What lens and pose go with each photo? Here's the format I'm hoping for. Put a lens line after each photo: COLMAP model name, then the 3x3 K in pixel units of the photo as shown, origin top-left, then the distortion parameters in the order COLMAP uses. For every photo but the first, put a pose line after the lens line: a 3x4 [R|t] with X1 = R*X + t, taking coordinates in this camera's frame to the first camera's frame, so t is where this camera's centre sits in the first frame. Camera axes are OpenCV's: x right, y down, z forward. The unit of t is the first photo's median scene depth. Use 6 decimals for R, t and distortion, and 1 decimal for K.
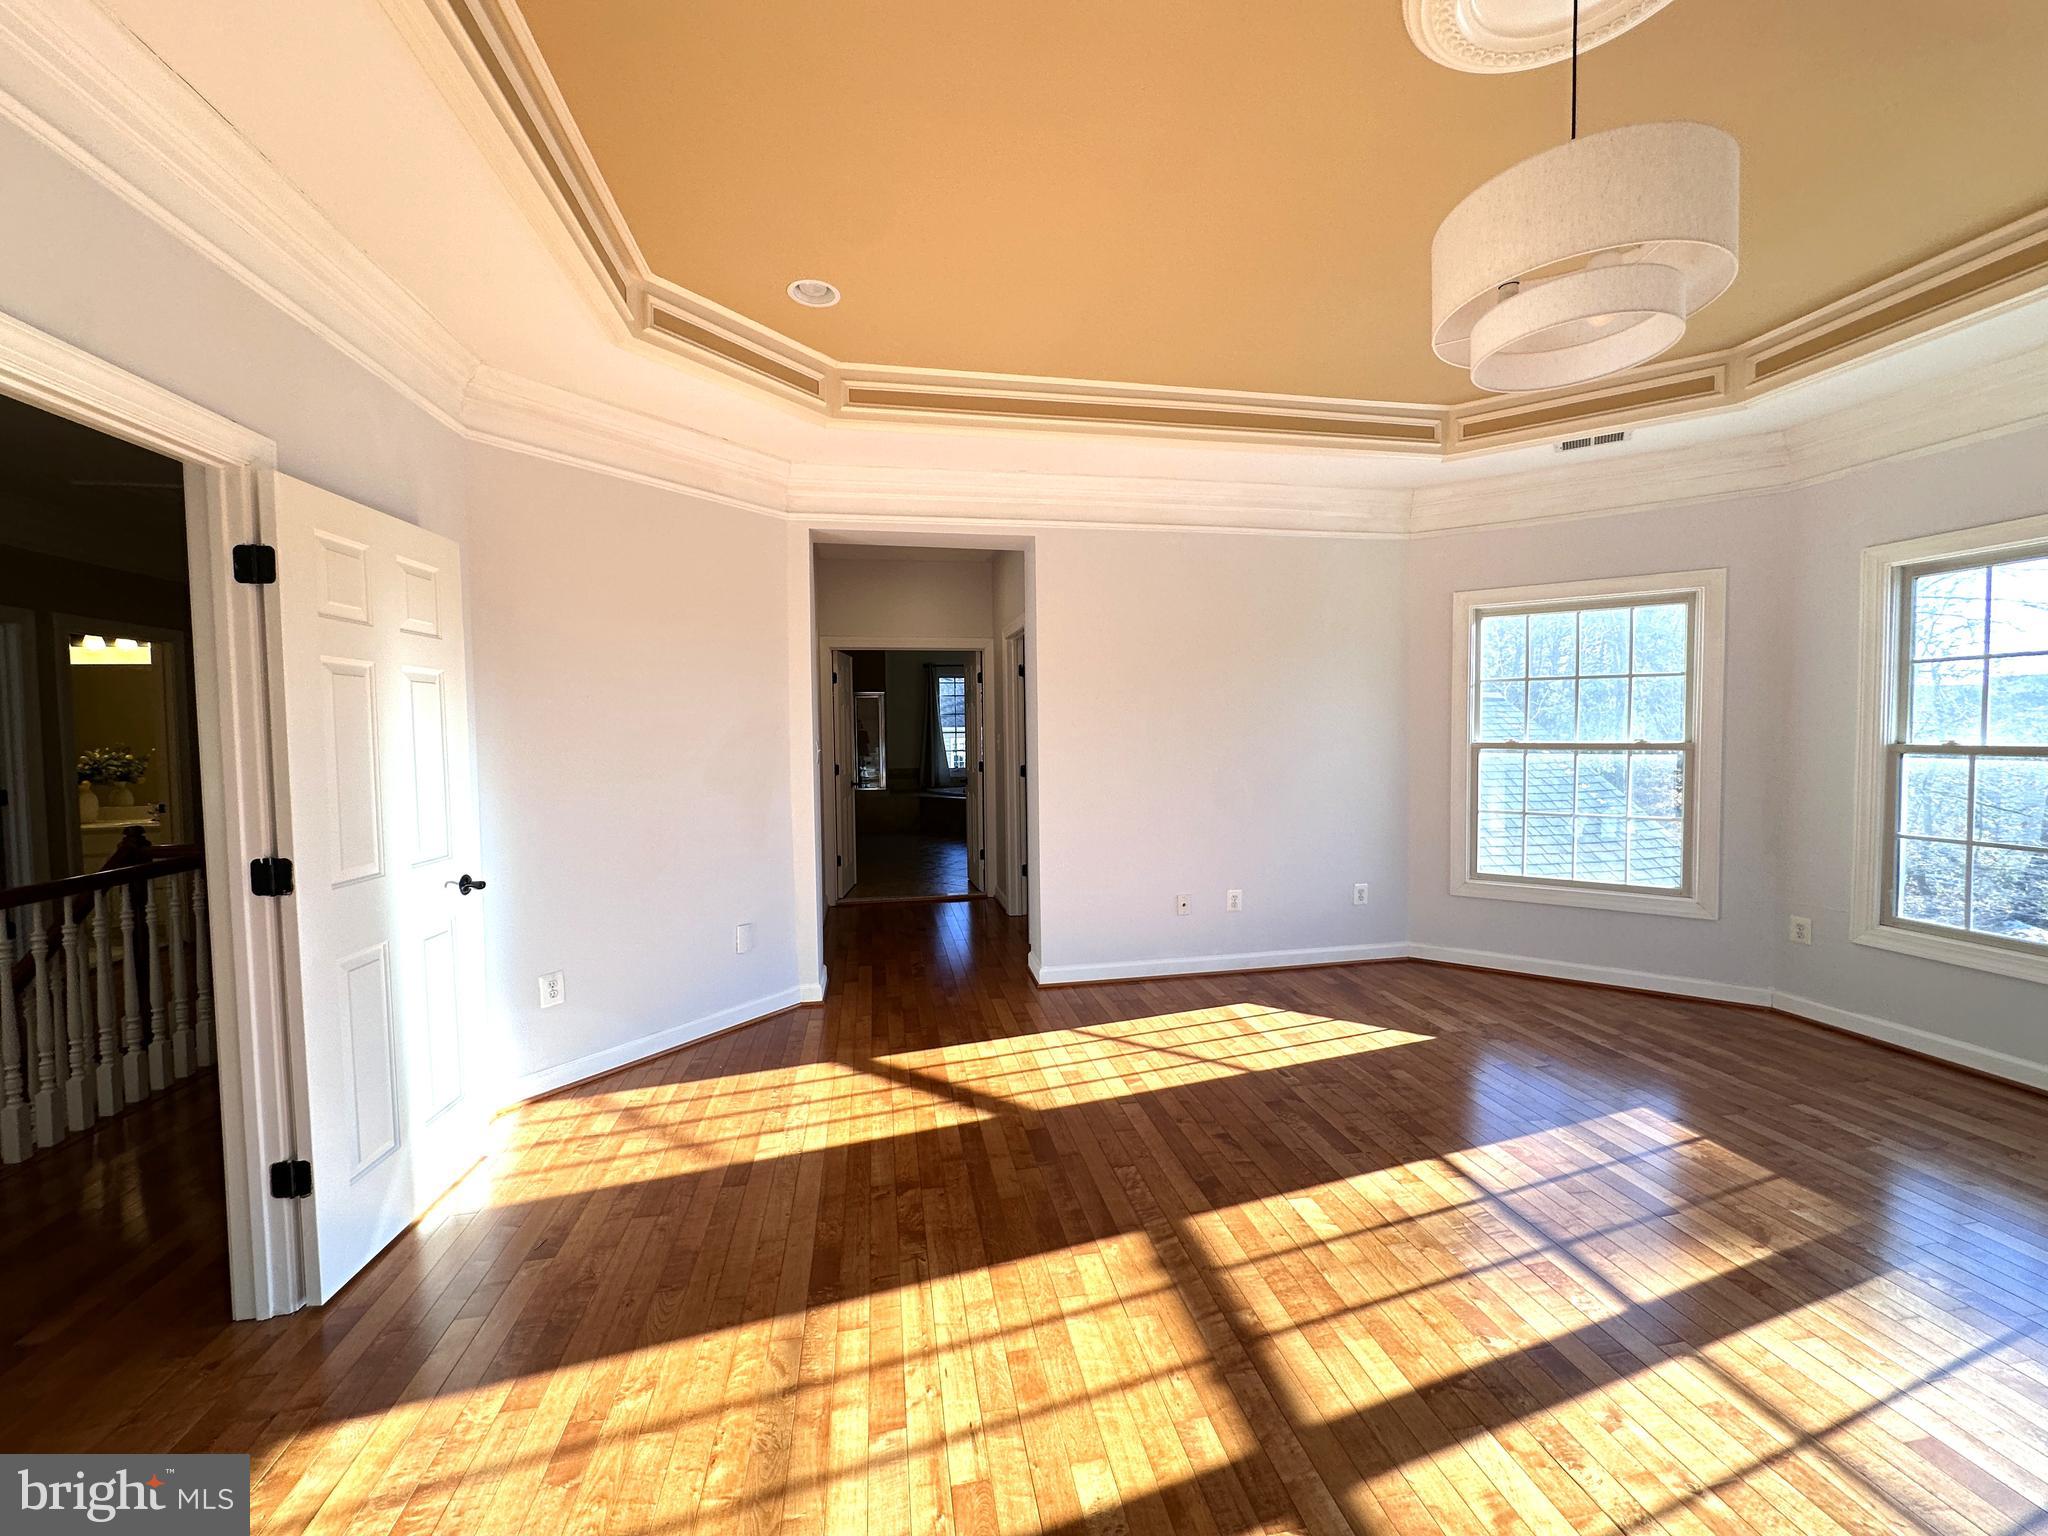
lens RADIAL K [[815.5, 0, 1038.7], [0, 815.5, 763.5], [0, 0, 1]] dist [-0.003731, 0.000910]
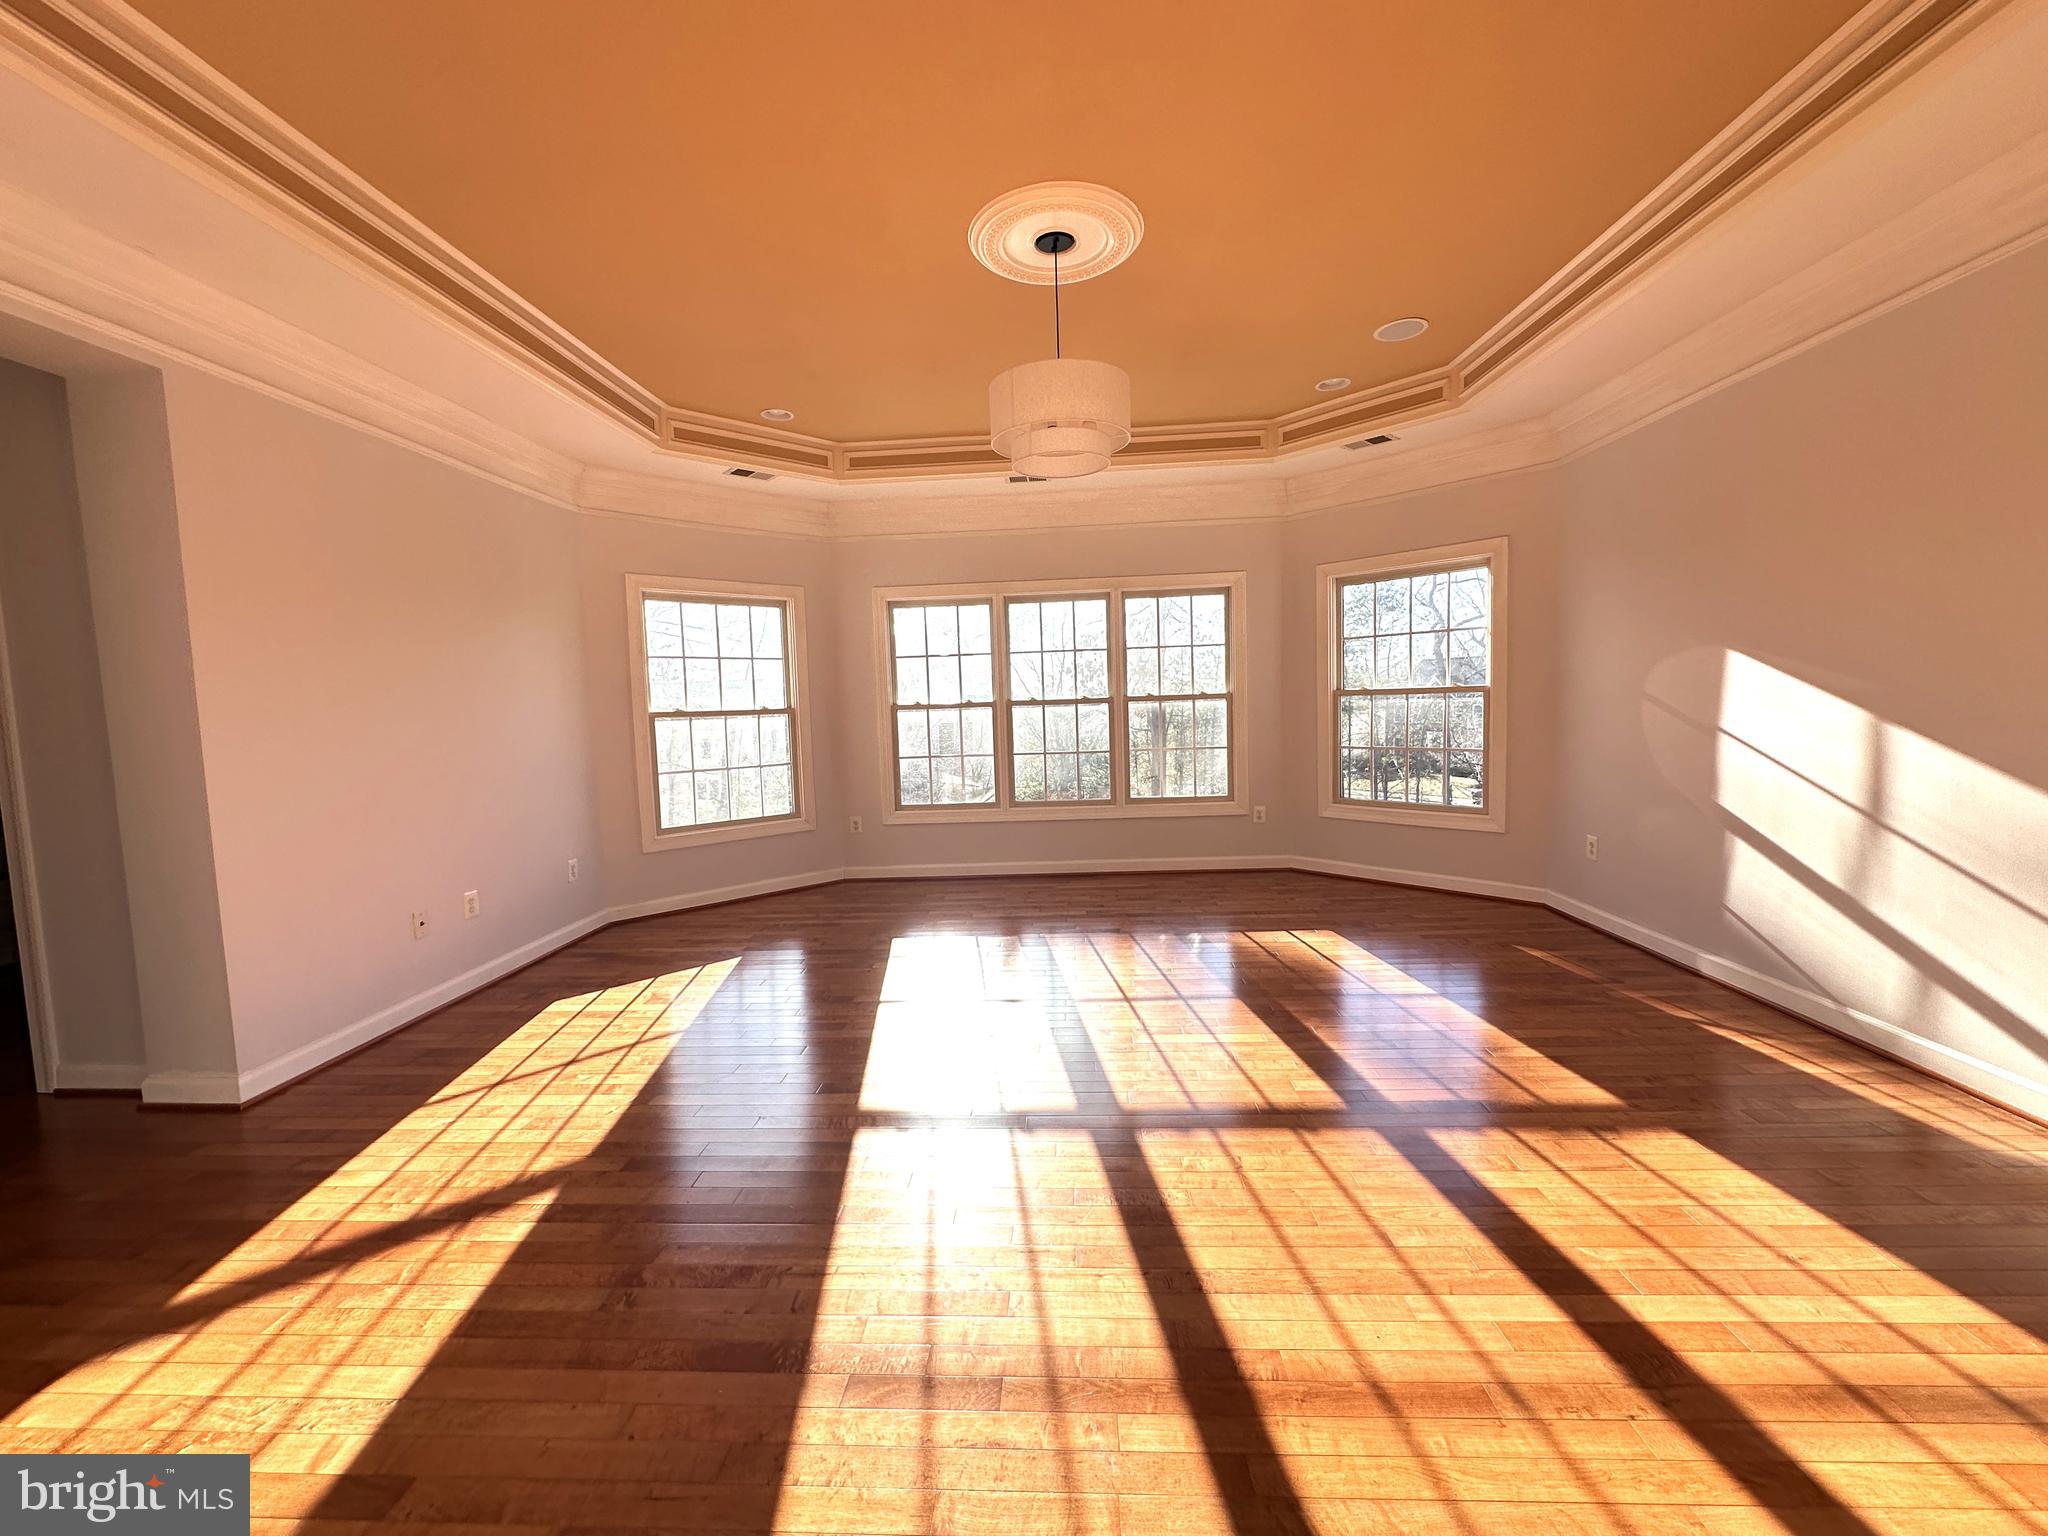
lens RADIAL K [[815.5, 0, 1016.4], [0, 815.5, 766.2], [0, 0, 1]] dist [-0.003731, 0.000910]
pose [[0.242346, -0.072451, 0.967481, -0.507847], [0.071127, 0.995851, 0.056759, 0.023607], [-0.967579, 0.055059, 0.246494, 0.298092]]
